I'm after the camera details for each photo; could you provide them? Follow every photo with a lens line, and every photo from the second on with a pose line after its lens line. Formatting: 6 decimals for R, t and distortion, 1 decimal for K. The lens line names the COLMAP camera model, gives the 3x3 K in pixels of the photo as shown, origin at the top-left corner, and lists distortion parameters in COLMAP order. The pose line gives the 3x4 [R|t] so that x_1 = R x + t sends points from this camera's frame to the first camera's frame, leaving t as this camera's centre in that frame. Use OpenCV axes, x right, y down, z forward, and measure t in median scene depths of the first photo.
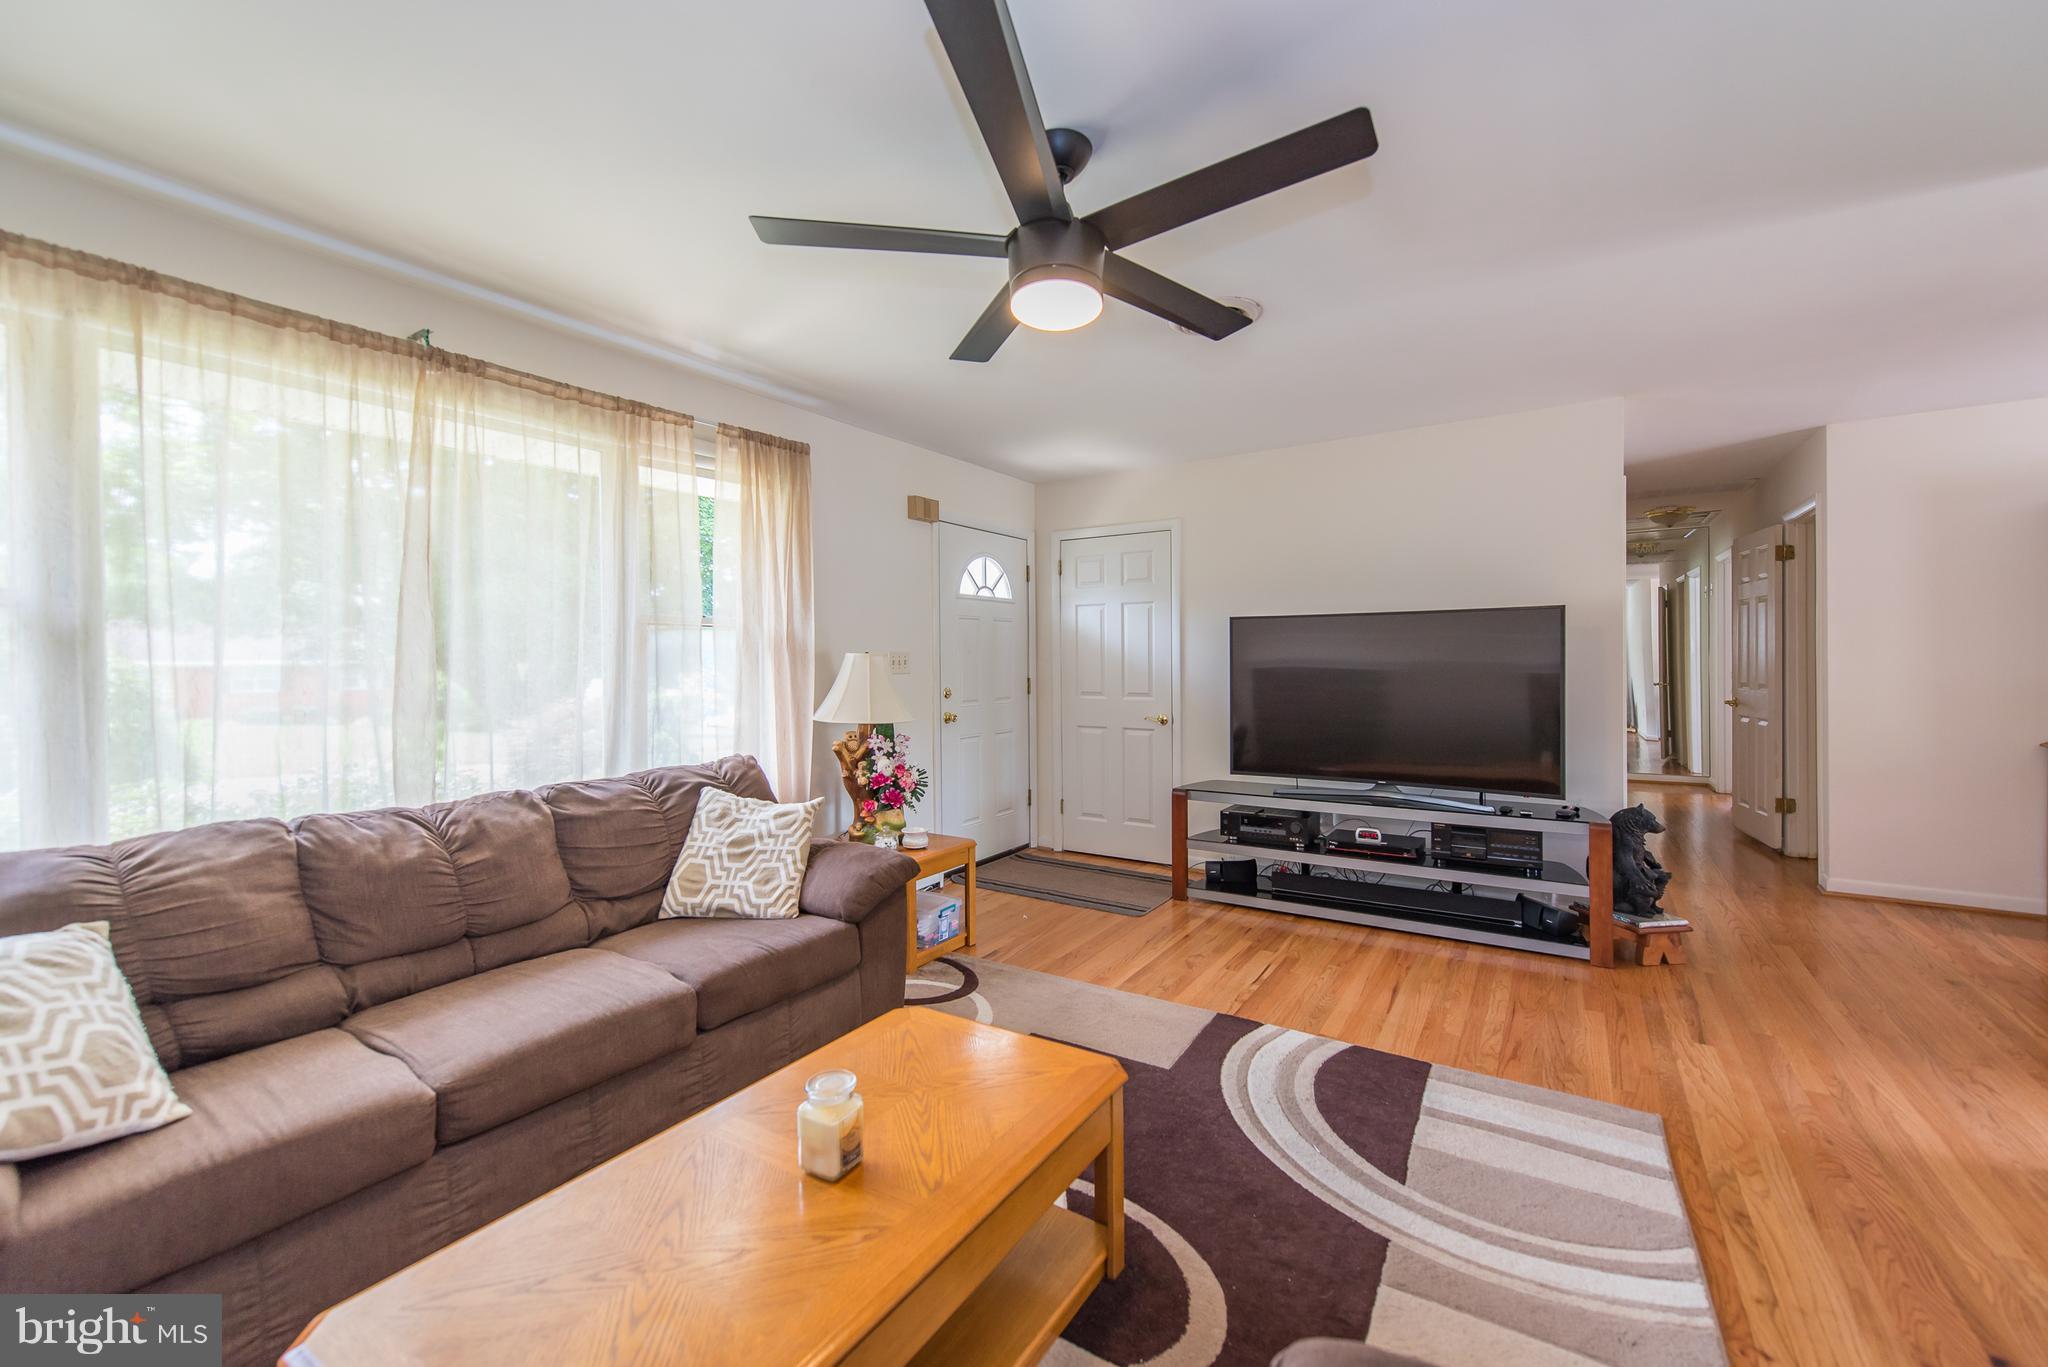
lens RADIAL K [[819.3, 0, 1028.8], [0, 819.3, 670.6], [0, 0, 1]] dist [0.022371, -0.006923]
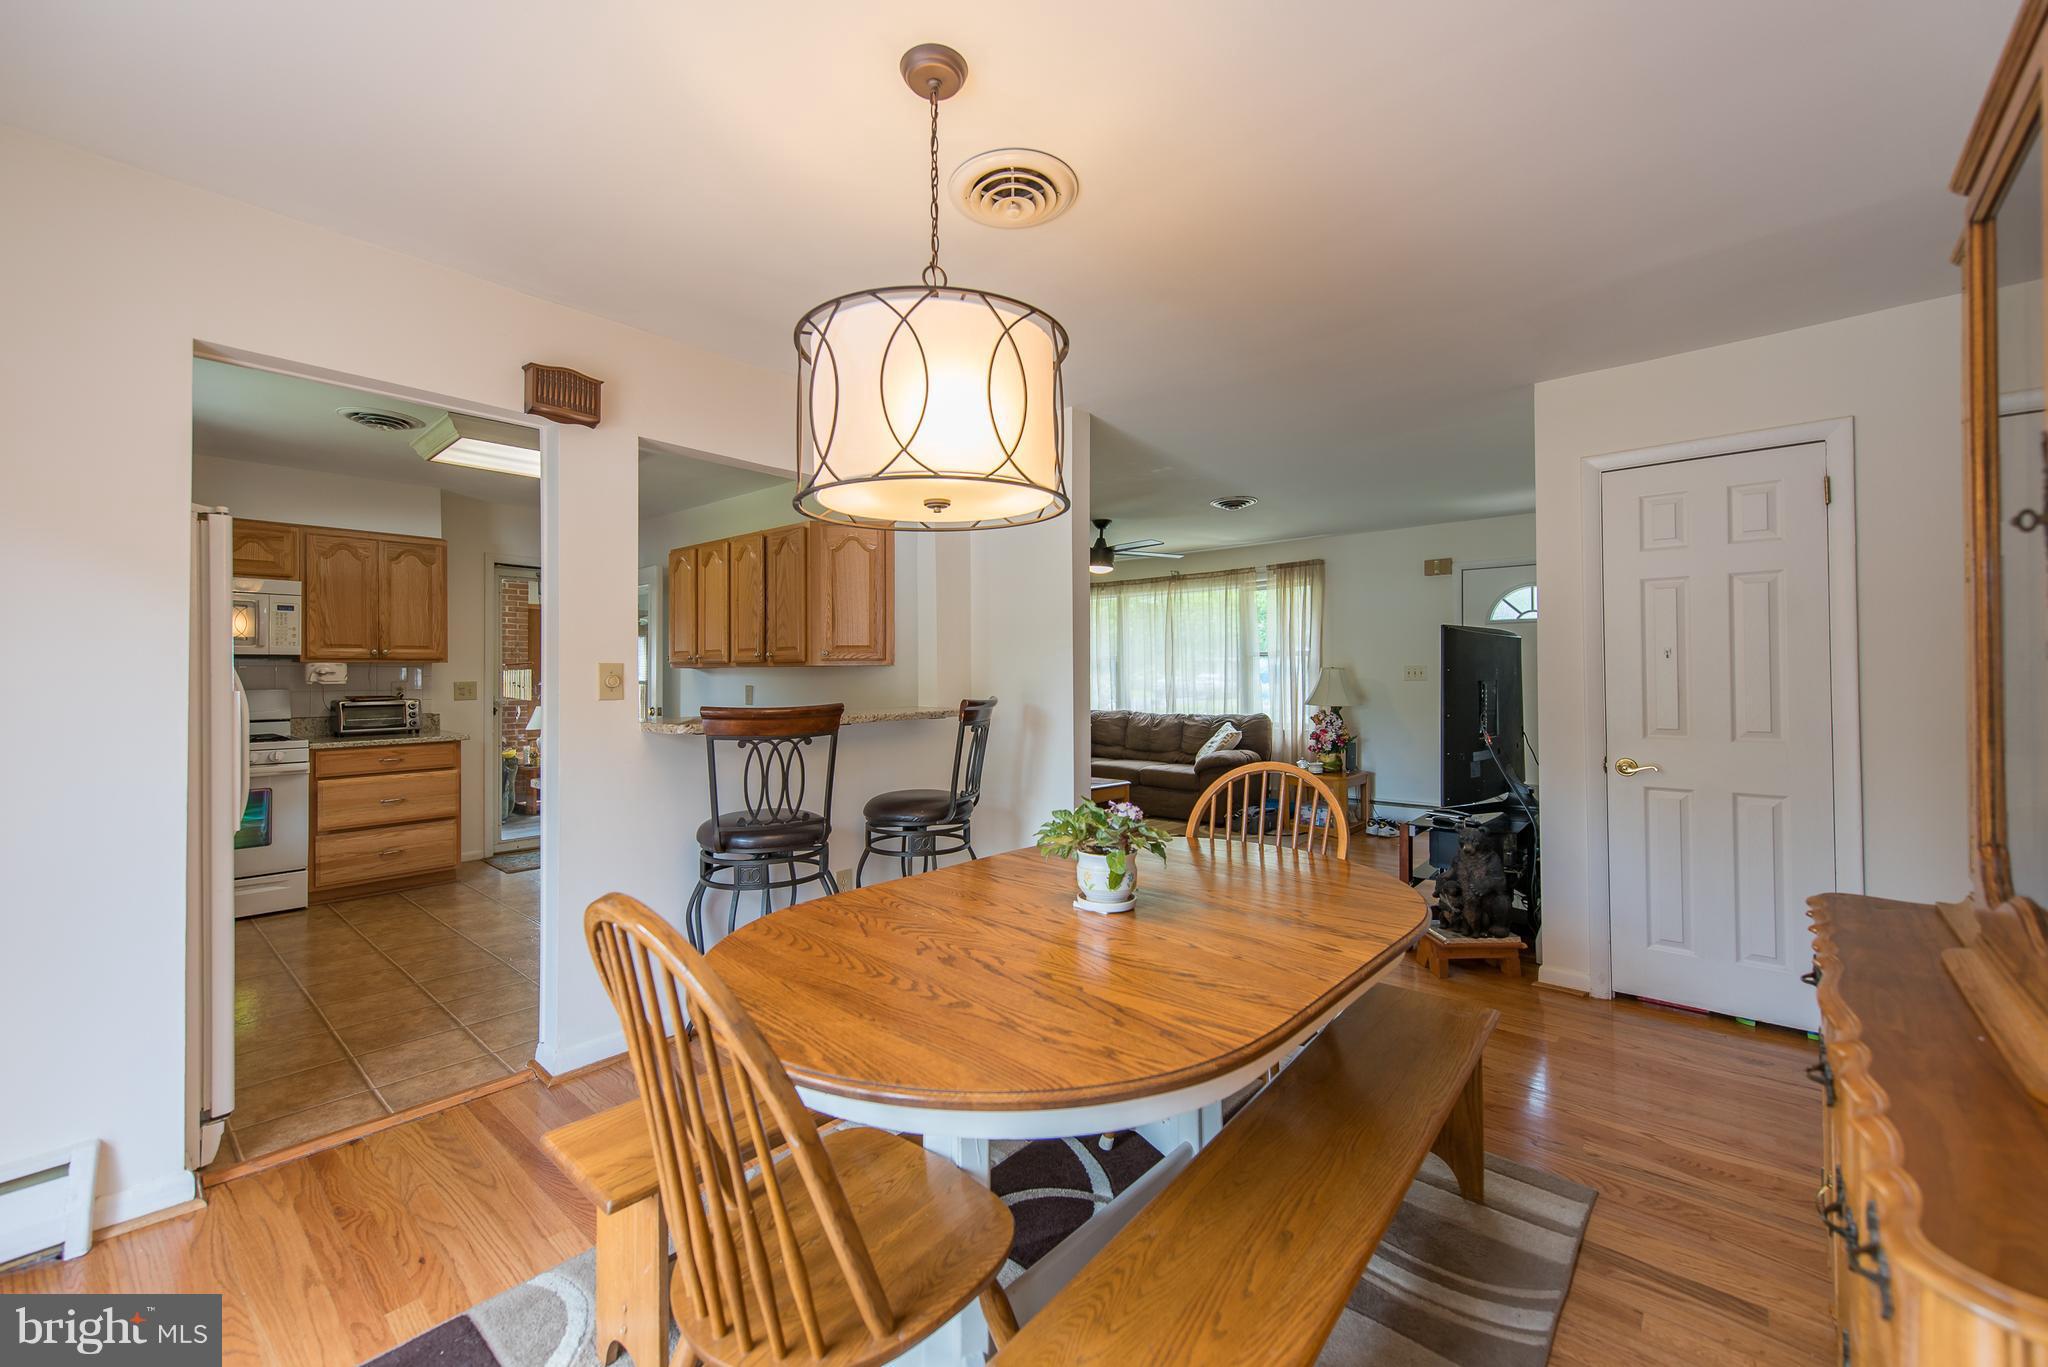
lens RADIAL K [[819.3, 0, 1028.8], [0, 819.3, 670.6], [0, 0, 1]] dist [0.022371, -0.006923]
pose [[-0.141712, 0.005607, -0.989892, 2.071826], [-0.007235, 0.999951, 0.006699, -0.026625], [0.989881, 0.008111, -0.141665, 0.724274]]
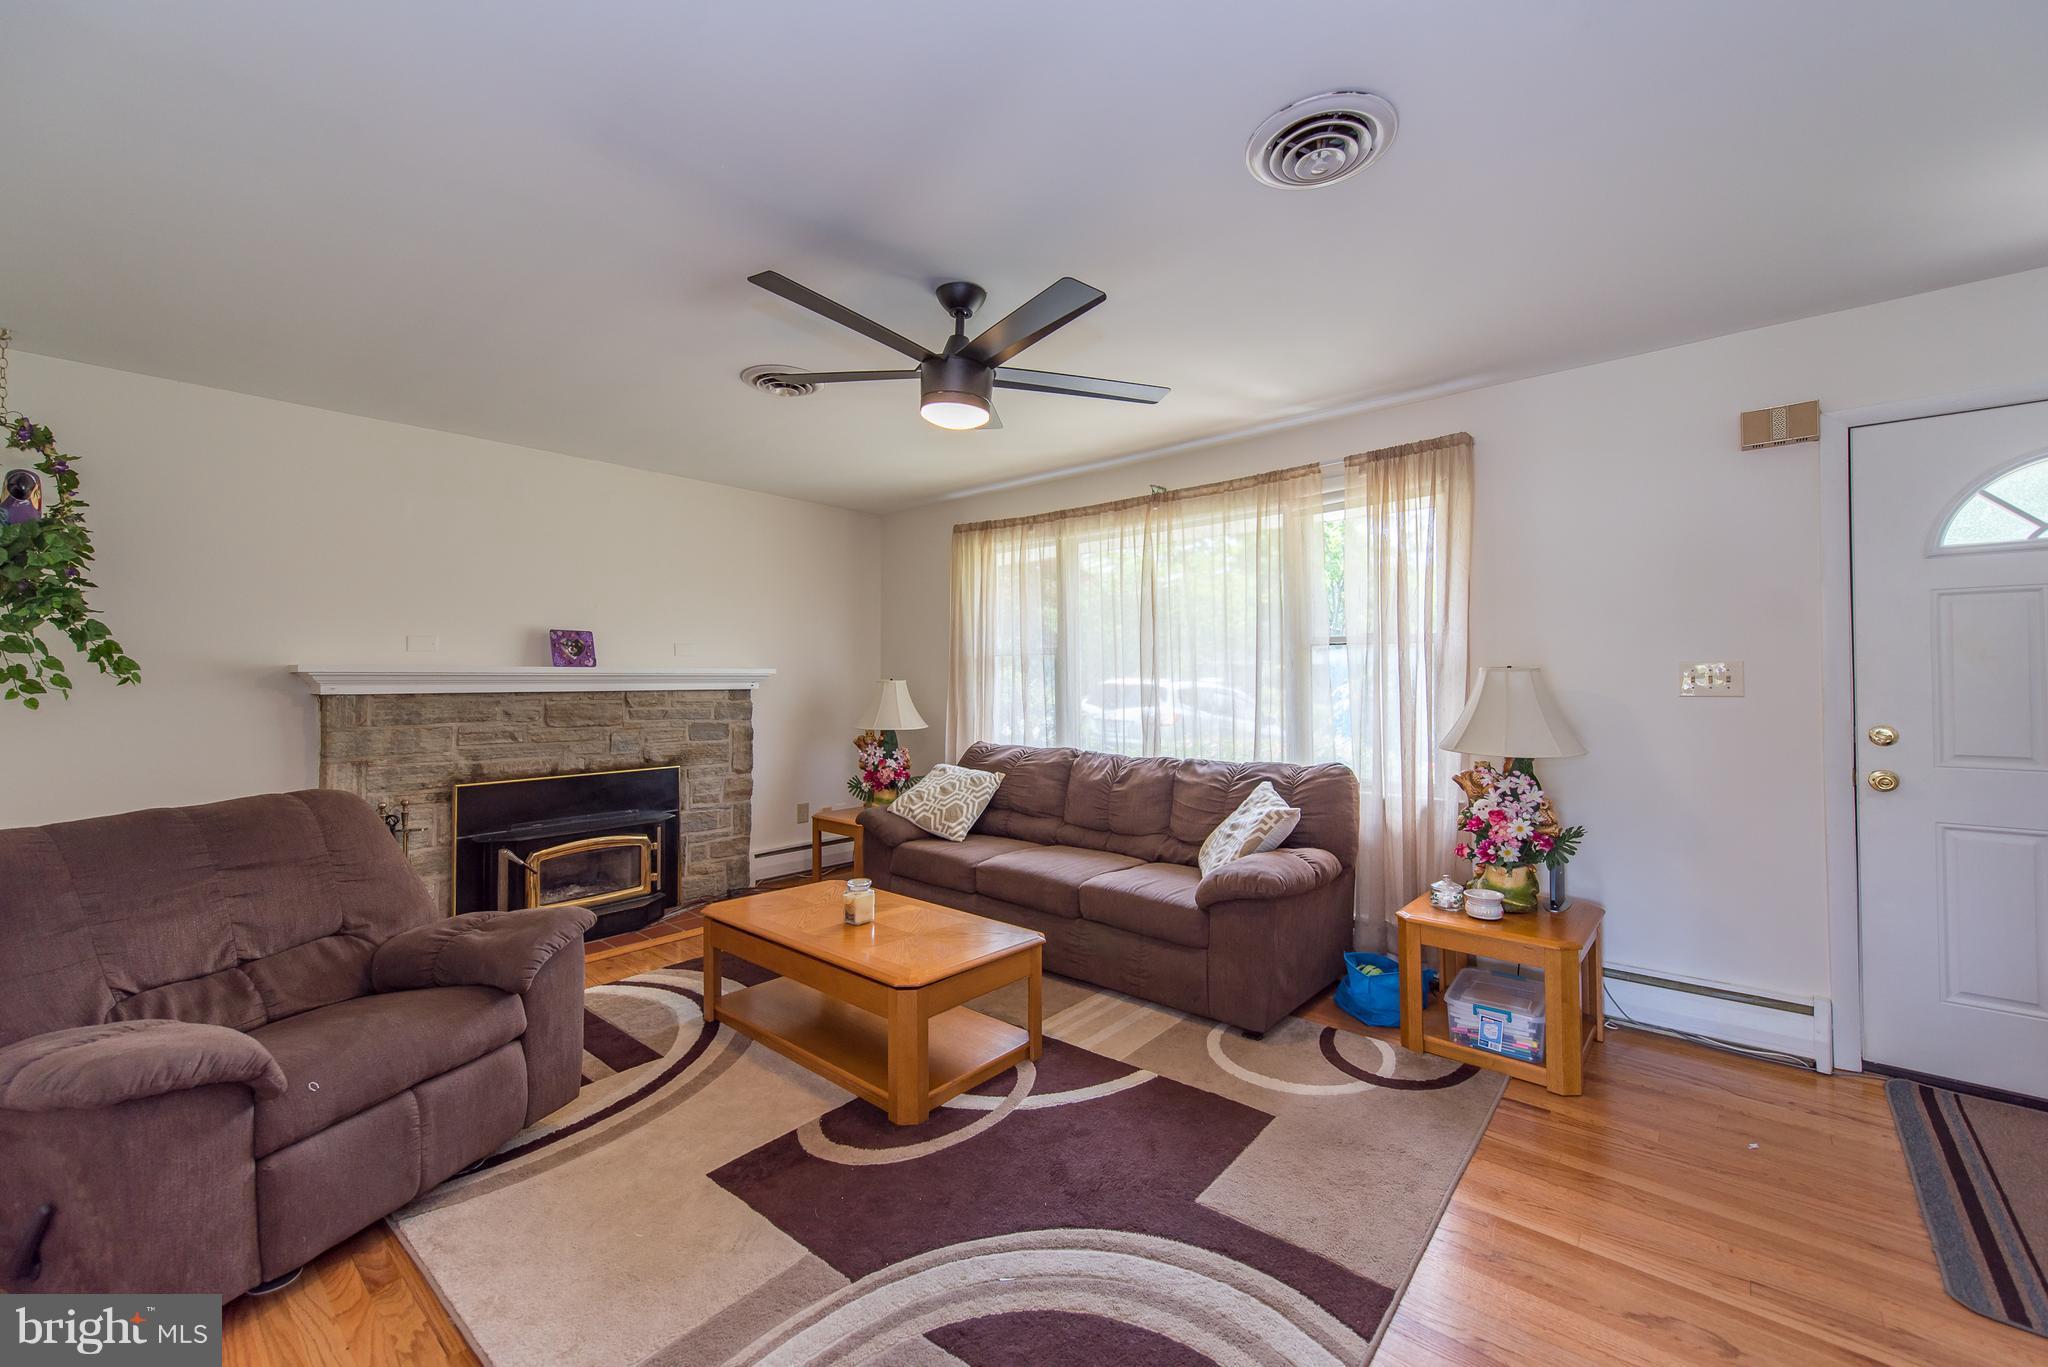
lens RADIAL K [[819.3, 0, 1028.8], [0, 819.3, 670.6], [0, 0, 1]] dist [0.022371, -0.006923]
pose [[-0.143685, 0.000023, -0.989623, 0.813296], [-0.006401, 0.999979, 0.000953, -0.018566], [0.989603, 0.006471, -0.143682, 0.797340]]
